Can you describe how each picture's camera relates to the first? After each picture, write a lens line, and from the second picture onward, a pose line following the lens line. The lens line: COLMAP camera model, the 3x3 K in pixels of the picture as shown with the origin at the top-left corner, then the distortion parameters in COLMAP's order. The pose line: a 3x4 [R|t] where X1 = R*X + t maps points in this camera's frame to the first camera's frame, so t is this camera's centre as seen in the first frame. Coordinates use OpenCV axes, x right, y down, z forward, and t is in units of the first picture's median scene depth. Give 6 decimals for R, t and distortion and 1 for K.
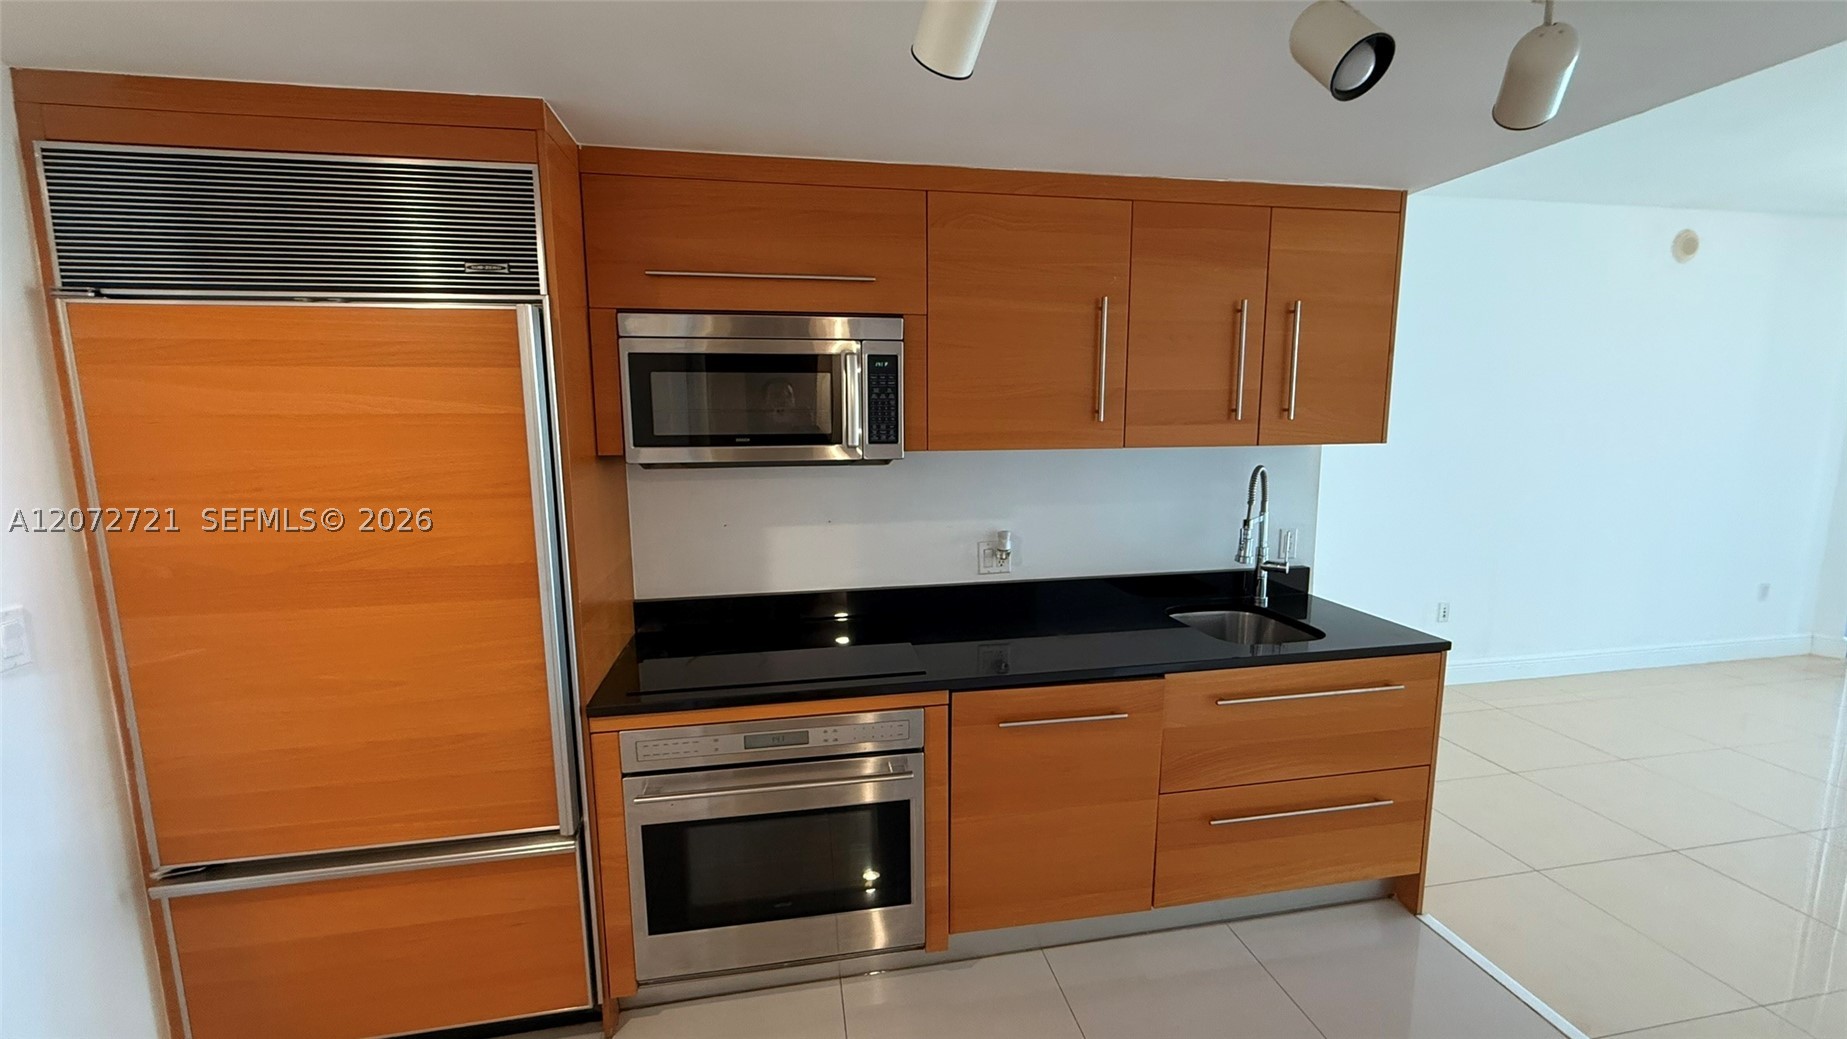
lens RADIAL K [[735.9, 0, 916.4], [0, 735.9, 518.7], [0, 0, 1]] dist [-0.000234, -0.000484]
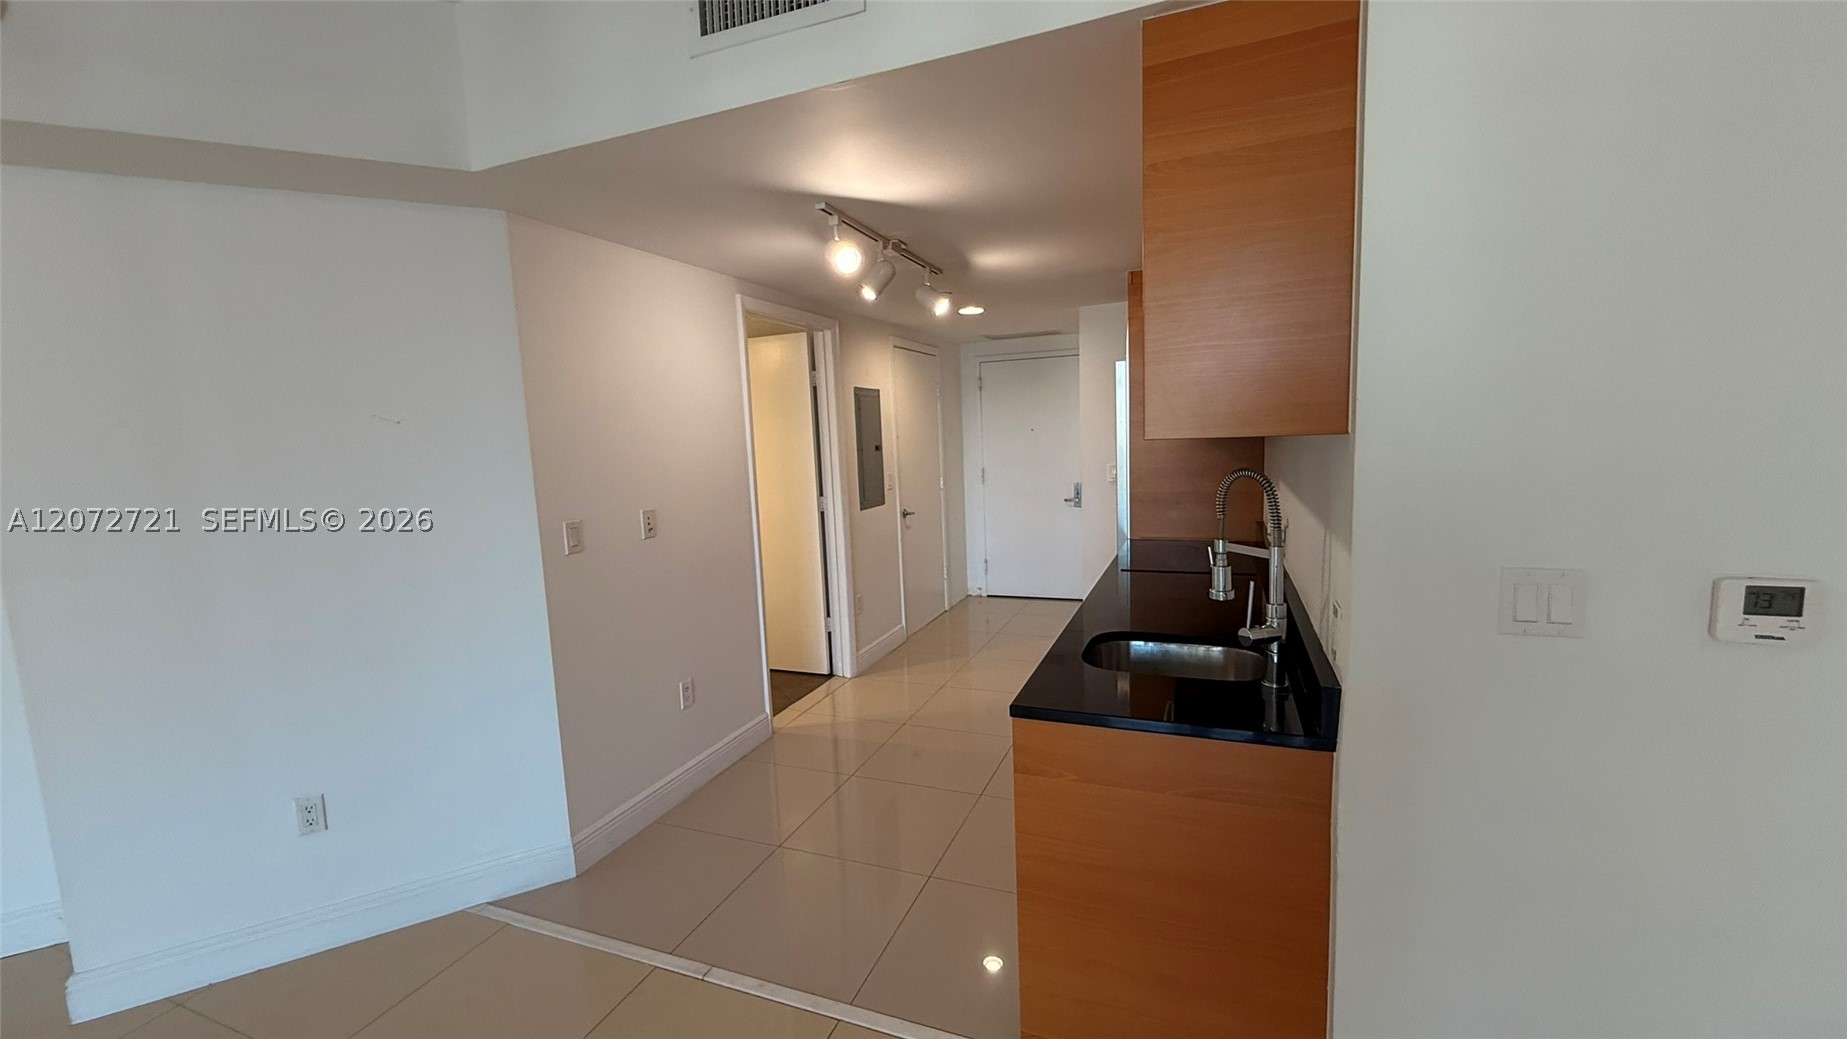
lens RADIAL K [[735.9, 0, 916.4], [0, 735.9, 518.7], [0, 0, 1]] dist [-0.000234, -0.000484]
pose [[-0.533214, 0.132511, -0.835538, 1.508360], [-0.074269, 0.976511, 0.202265, -0.178818], [0.842714, 0.169905, -0.510848, 1.390823]]
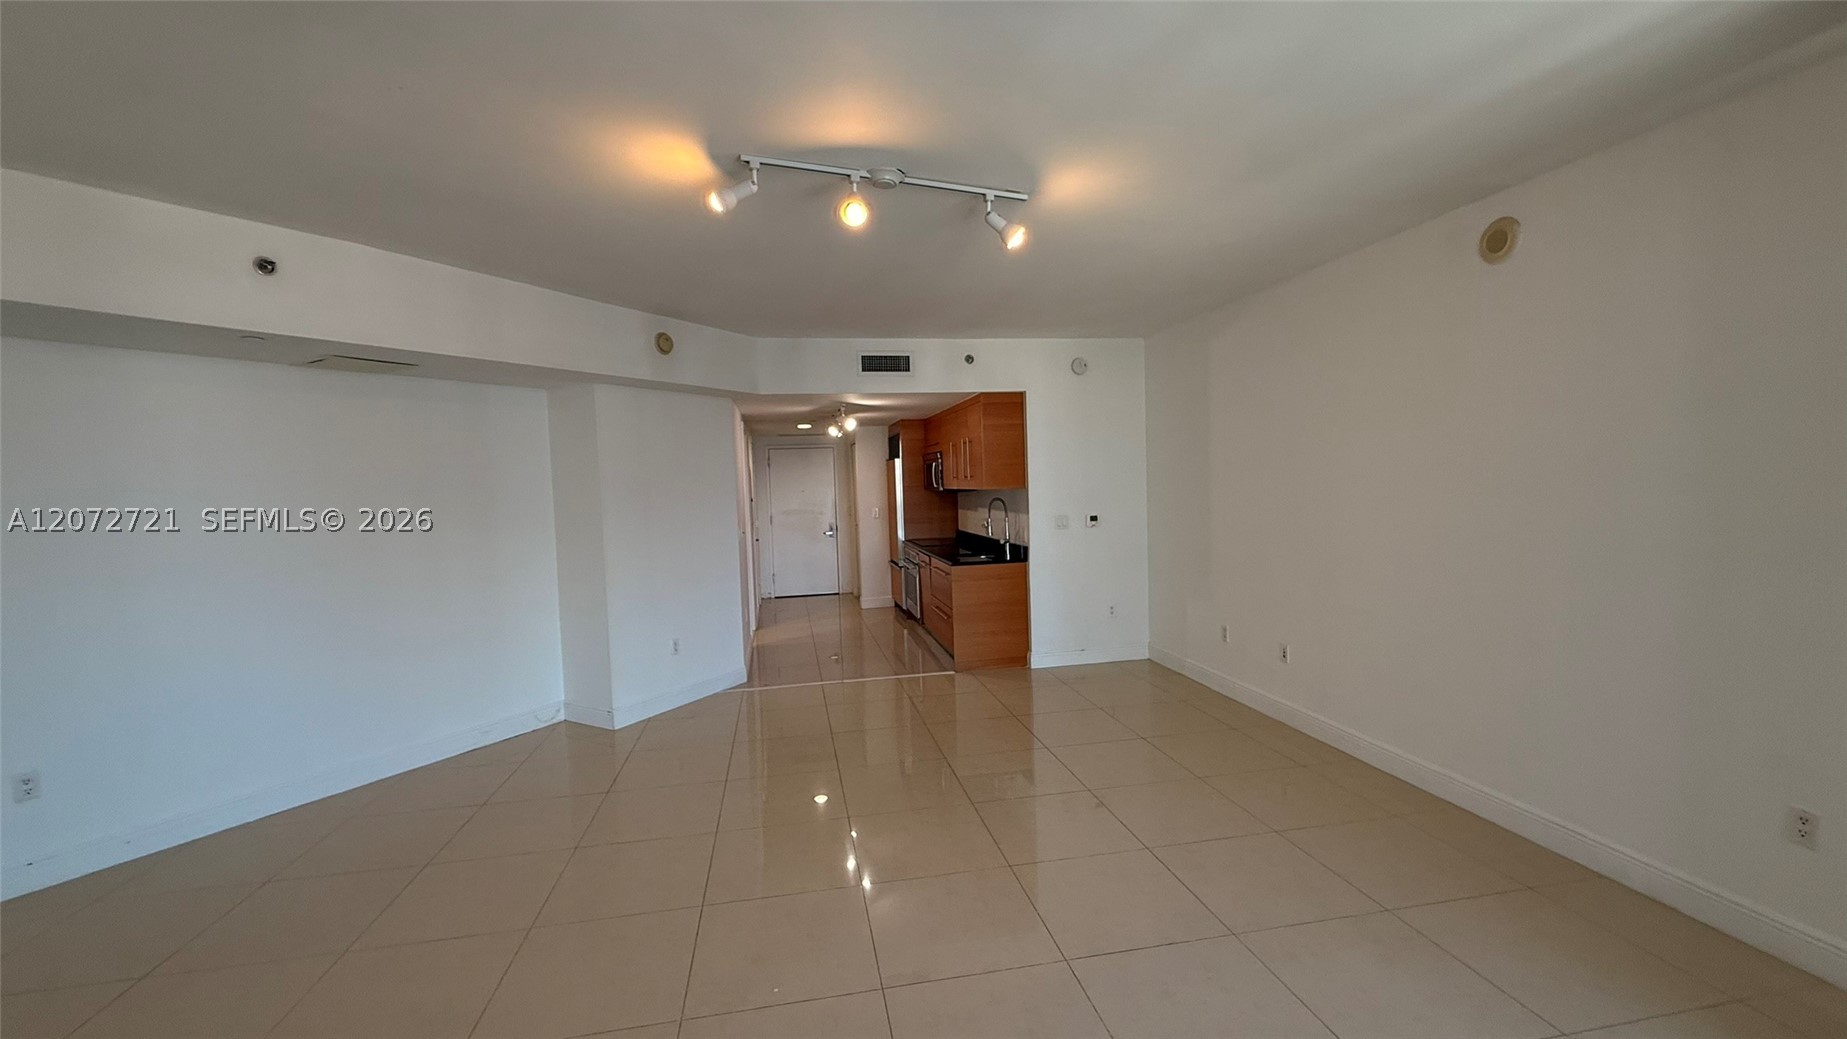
lens RADIAL K [[735.9, 0, 916.4], [0, 735.9, 518.7], [0, 0, 1]] dist [-0.000234, -0.000484]
pose [[-0.000658, 0.060474, -0.998170, 3.738097], [-0.108636, 0.992258, 0.060187, -0.154675], [0.994081, 0.108477, 0.005917, 0.913059]]
